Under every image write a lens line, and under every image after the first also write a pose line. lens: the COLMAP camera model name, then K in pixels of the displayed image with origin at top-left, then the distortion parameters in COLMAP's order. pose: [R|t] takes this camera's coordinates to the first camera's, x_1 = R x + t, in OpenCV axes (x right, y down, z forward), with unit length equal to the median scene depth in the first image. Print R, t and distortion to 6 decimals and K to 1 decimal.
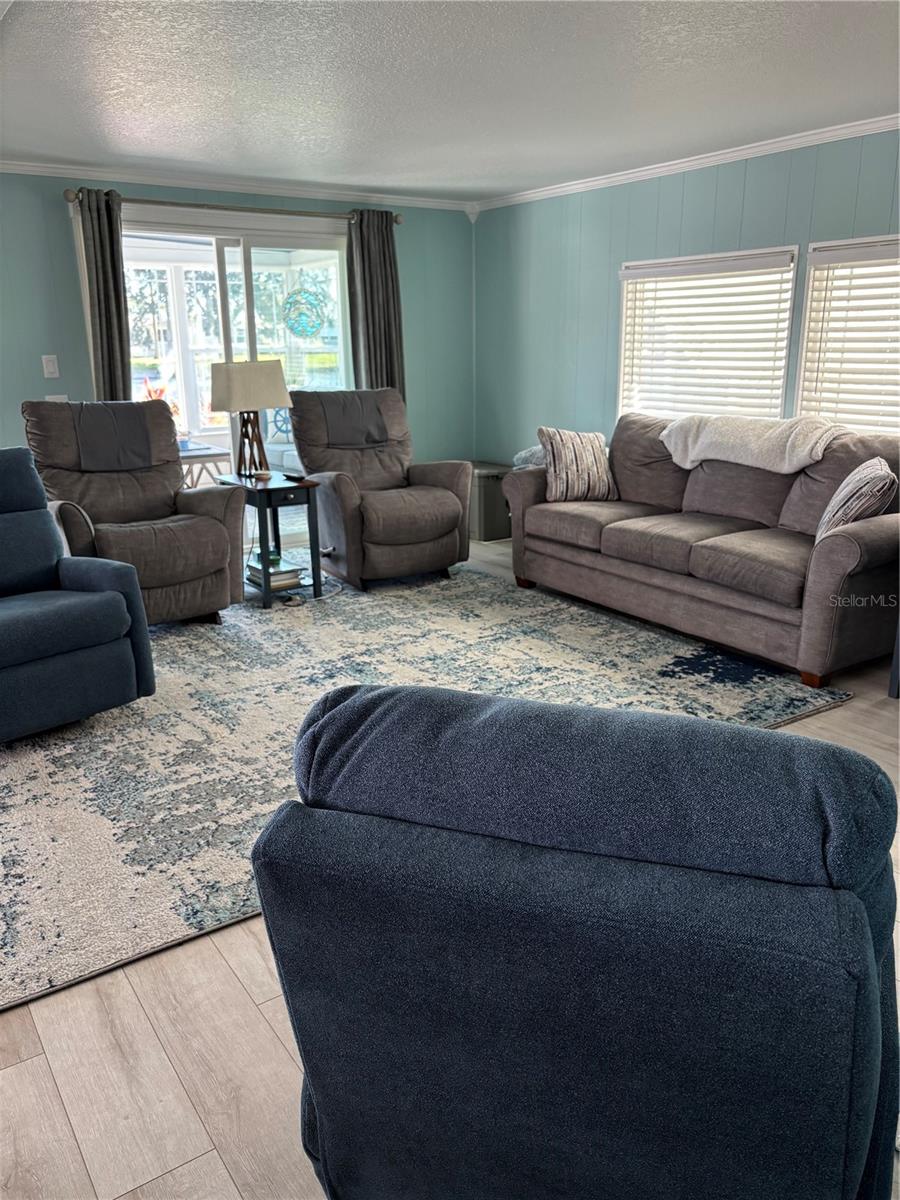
lens RADIAL K [[903.5, 0, 447.5], [0, 903.5, 598.0], [0, 0, 1]] dist [0.047037, -0.057845]
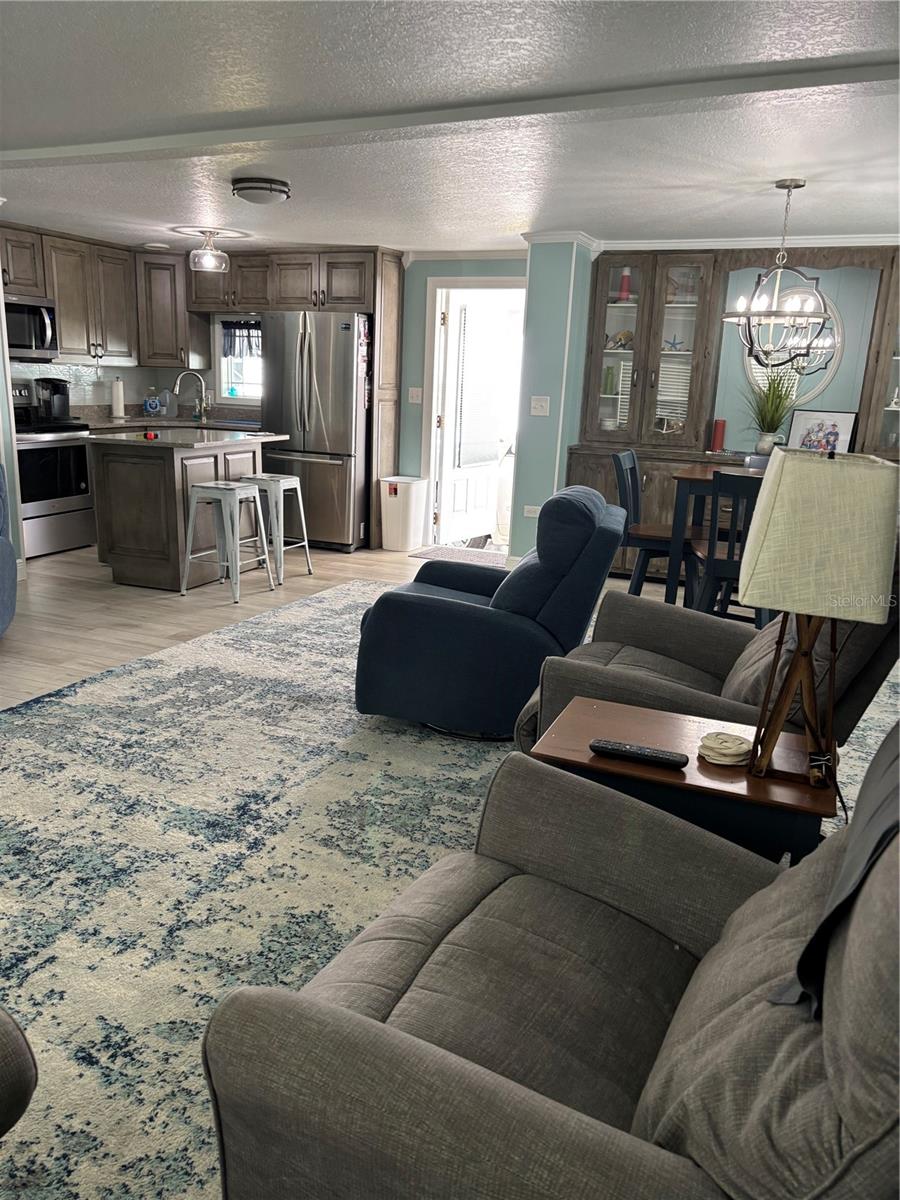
lens RADIAL K [[903.5, 0, 439.3], [0, 903.5, 606.5], [0, 0, 1]] dist [0.047037, -0.057845]
pose [[-0.848706, 0.118561, -0.515403, 0.086433], [-0.164200, 0.867313, 0.469900, -0.374205], [0.502728, 0.483436, -0.716627, 1.297701]]
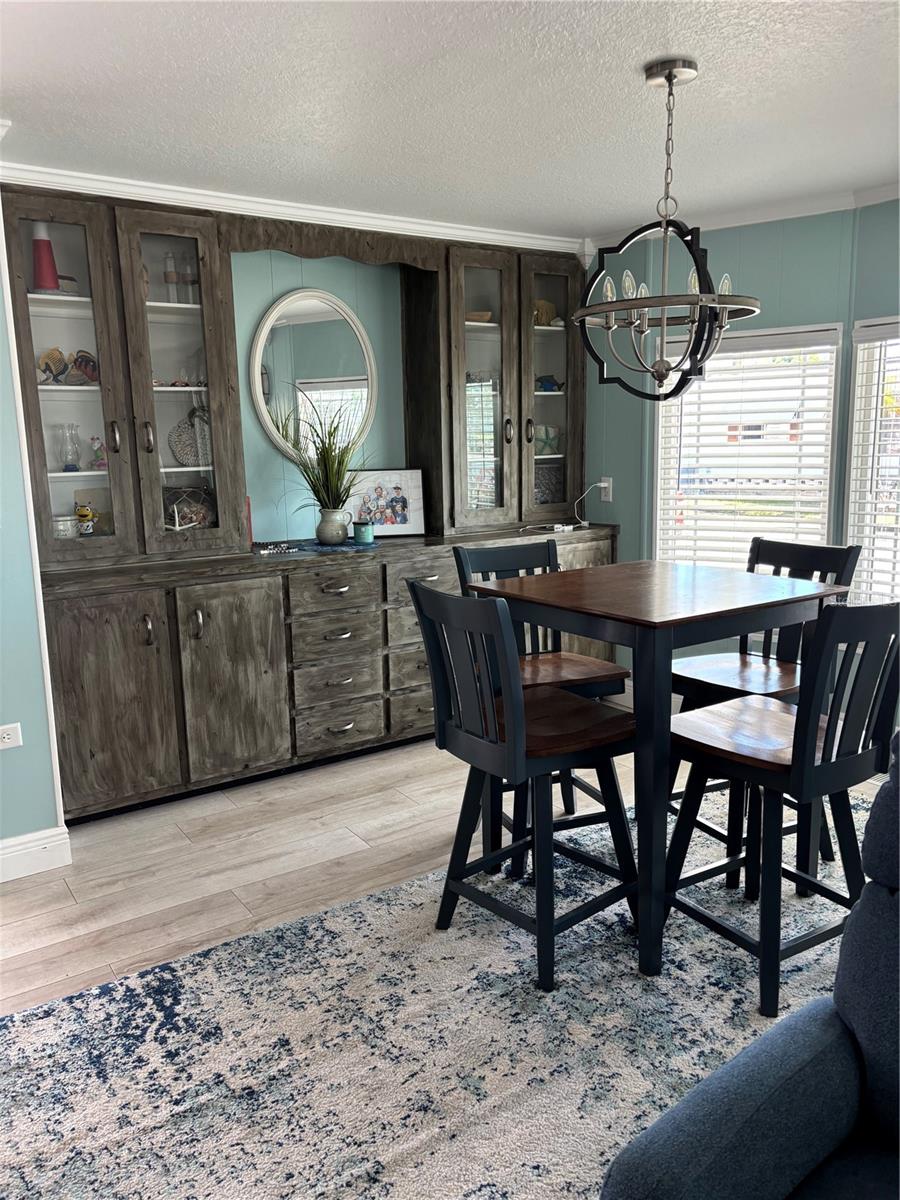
lens RADIAL K [[903.5, 0, 464.6], [0, 903.5, 593.1], [0, 0, 1]] dist [0.047037, -0.057845]
pose [[0.004443, 0.194329, -0.980926, -0.183004], [-0.253659, 0.949072, 0.186869, -0.159242], [0.967284, 0.247990, 0.053510, 0.538918]]
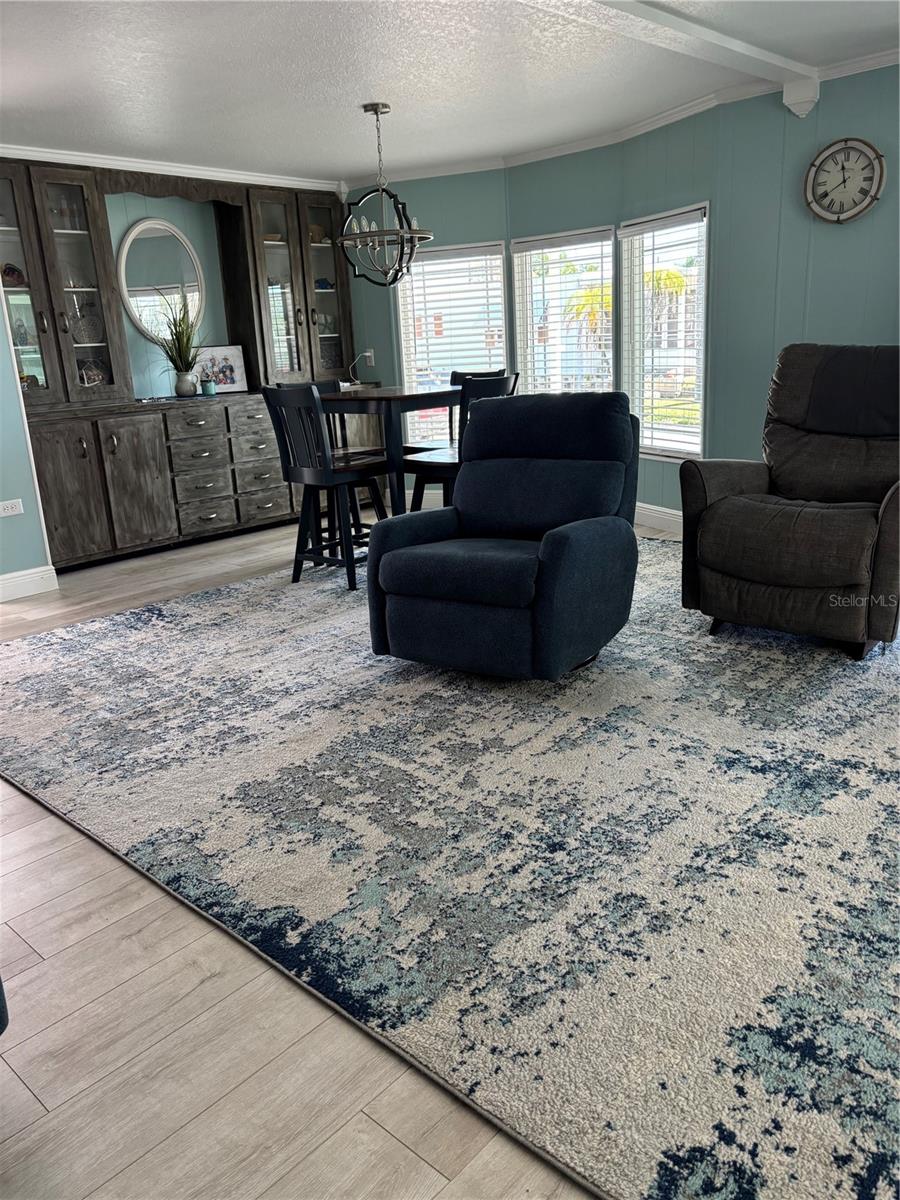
lens RADIAL K [[903.5, 0, 447.3], [0, 903.5, 603.5], [0, 0, 1]] dist [0.047037, -0.057845]
pose [[0.227169, 0.279565, -0.932865, 0.336023], [-0.219594, 0.947944, 0.230609, -0.109023], [0.948774, 0.152464, 0.276734, 0.487904]]
